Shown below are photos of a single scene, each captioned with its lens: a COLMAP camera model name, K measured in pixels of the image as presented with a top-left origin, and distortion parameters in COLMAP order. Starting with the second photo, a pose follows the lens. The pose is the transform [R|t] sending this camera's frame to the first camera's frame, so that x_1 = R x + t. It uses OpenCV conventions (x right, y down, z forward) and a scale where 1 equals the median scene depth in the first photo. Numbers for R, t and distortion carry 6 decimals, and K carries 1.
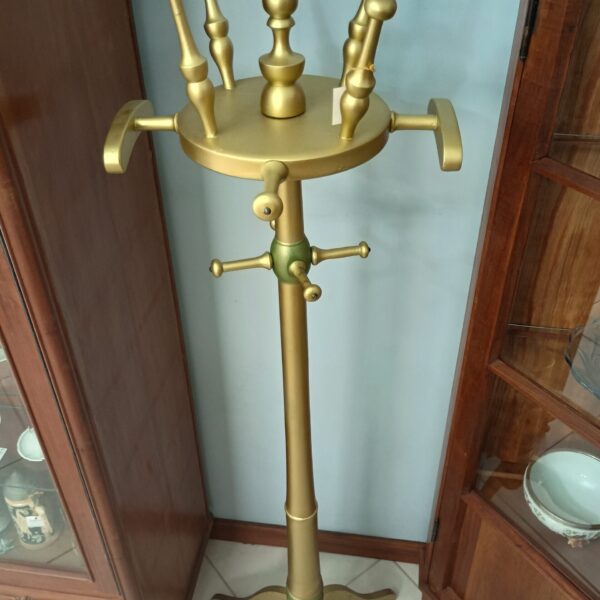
lens RADIAL K [[670.1, 0, 299.5], [0, 670.1, 307.2], [0, 0, 1]] dist [0.004852, 0.013344]
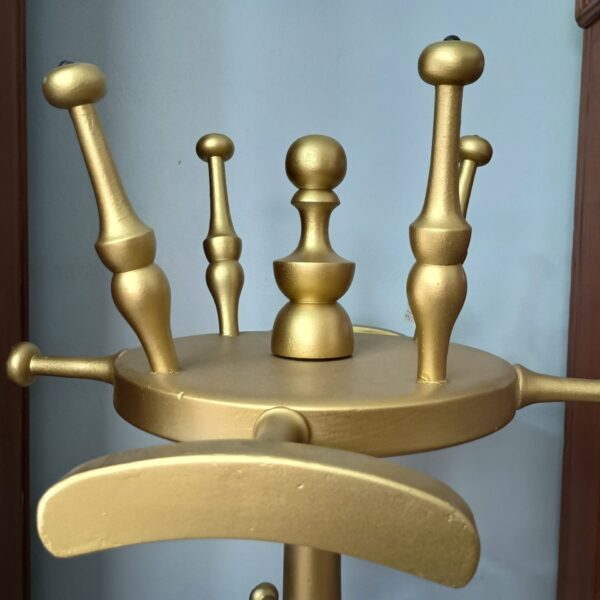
lens RADIAL K [[663.8, 0, 312.4], [0, 663.8, 298.4], [0, 0, 1]] dist [0.017360, -0.000371]
pose [[0.978484, 0.020921, 0.205261, -0.116020], [0.097280, 0.830547, -0.548387, -0.030161], [-0.181952, 0.556556, 0.810641, 0.462082]]
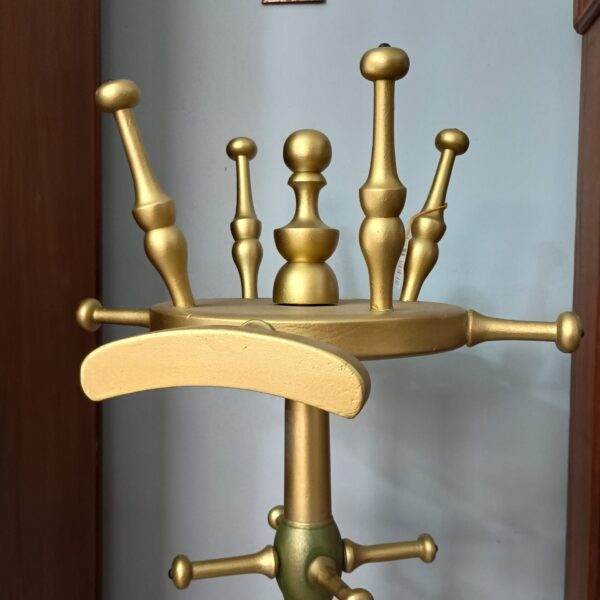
lens RADIAL K [[670.1, 0, 299.5], [0, 670.1, 307.2], [0, 0, 1]] dist [0.004852, 0.013344]
pose [[0.998036, 0.022350, 0.058519, -0.060116], [0.015841, 0.813777, -0.580962, 0.088984], [-0.060605, 0.580748, 0.811824, 0.387449]]
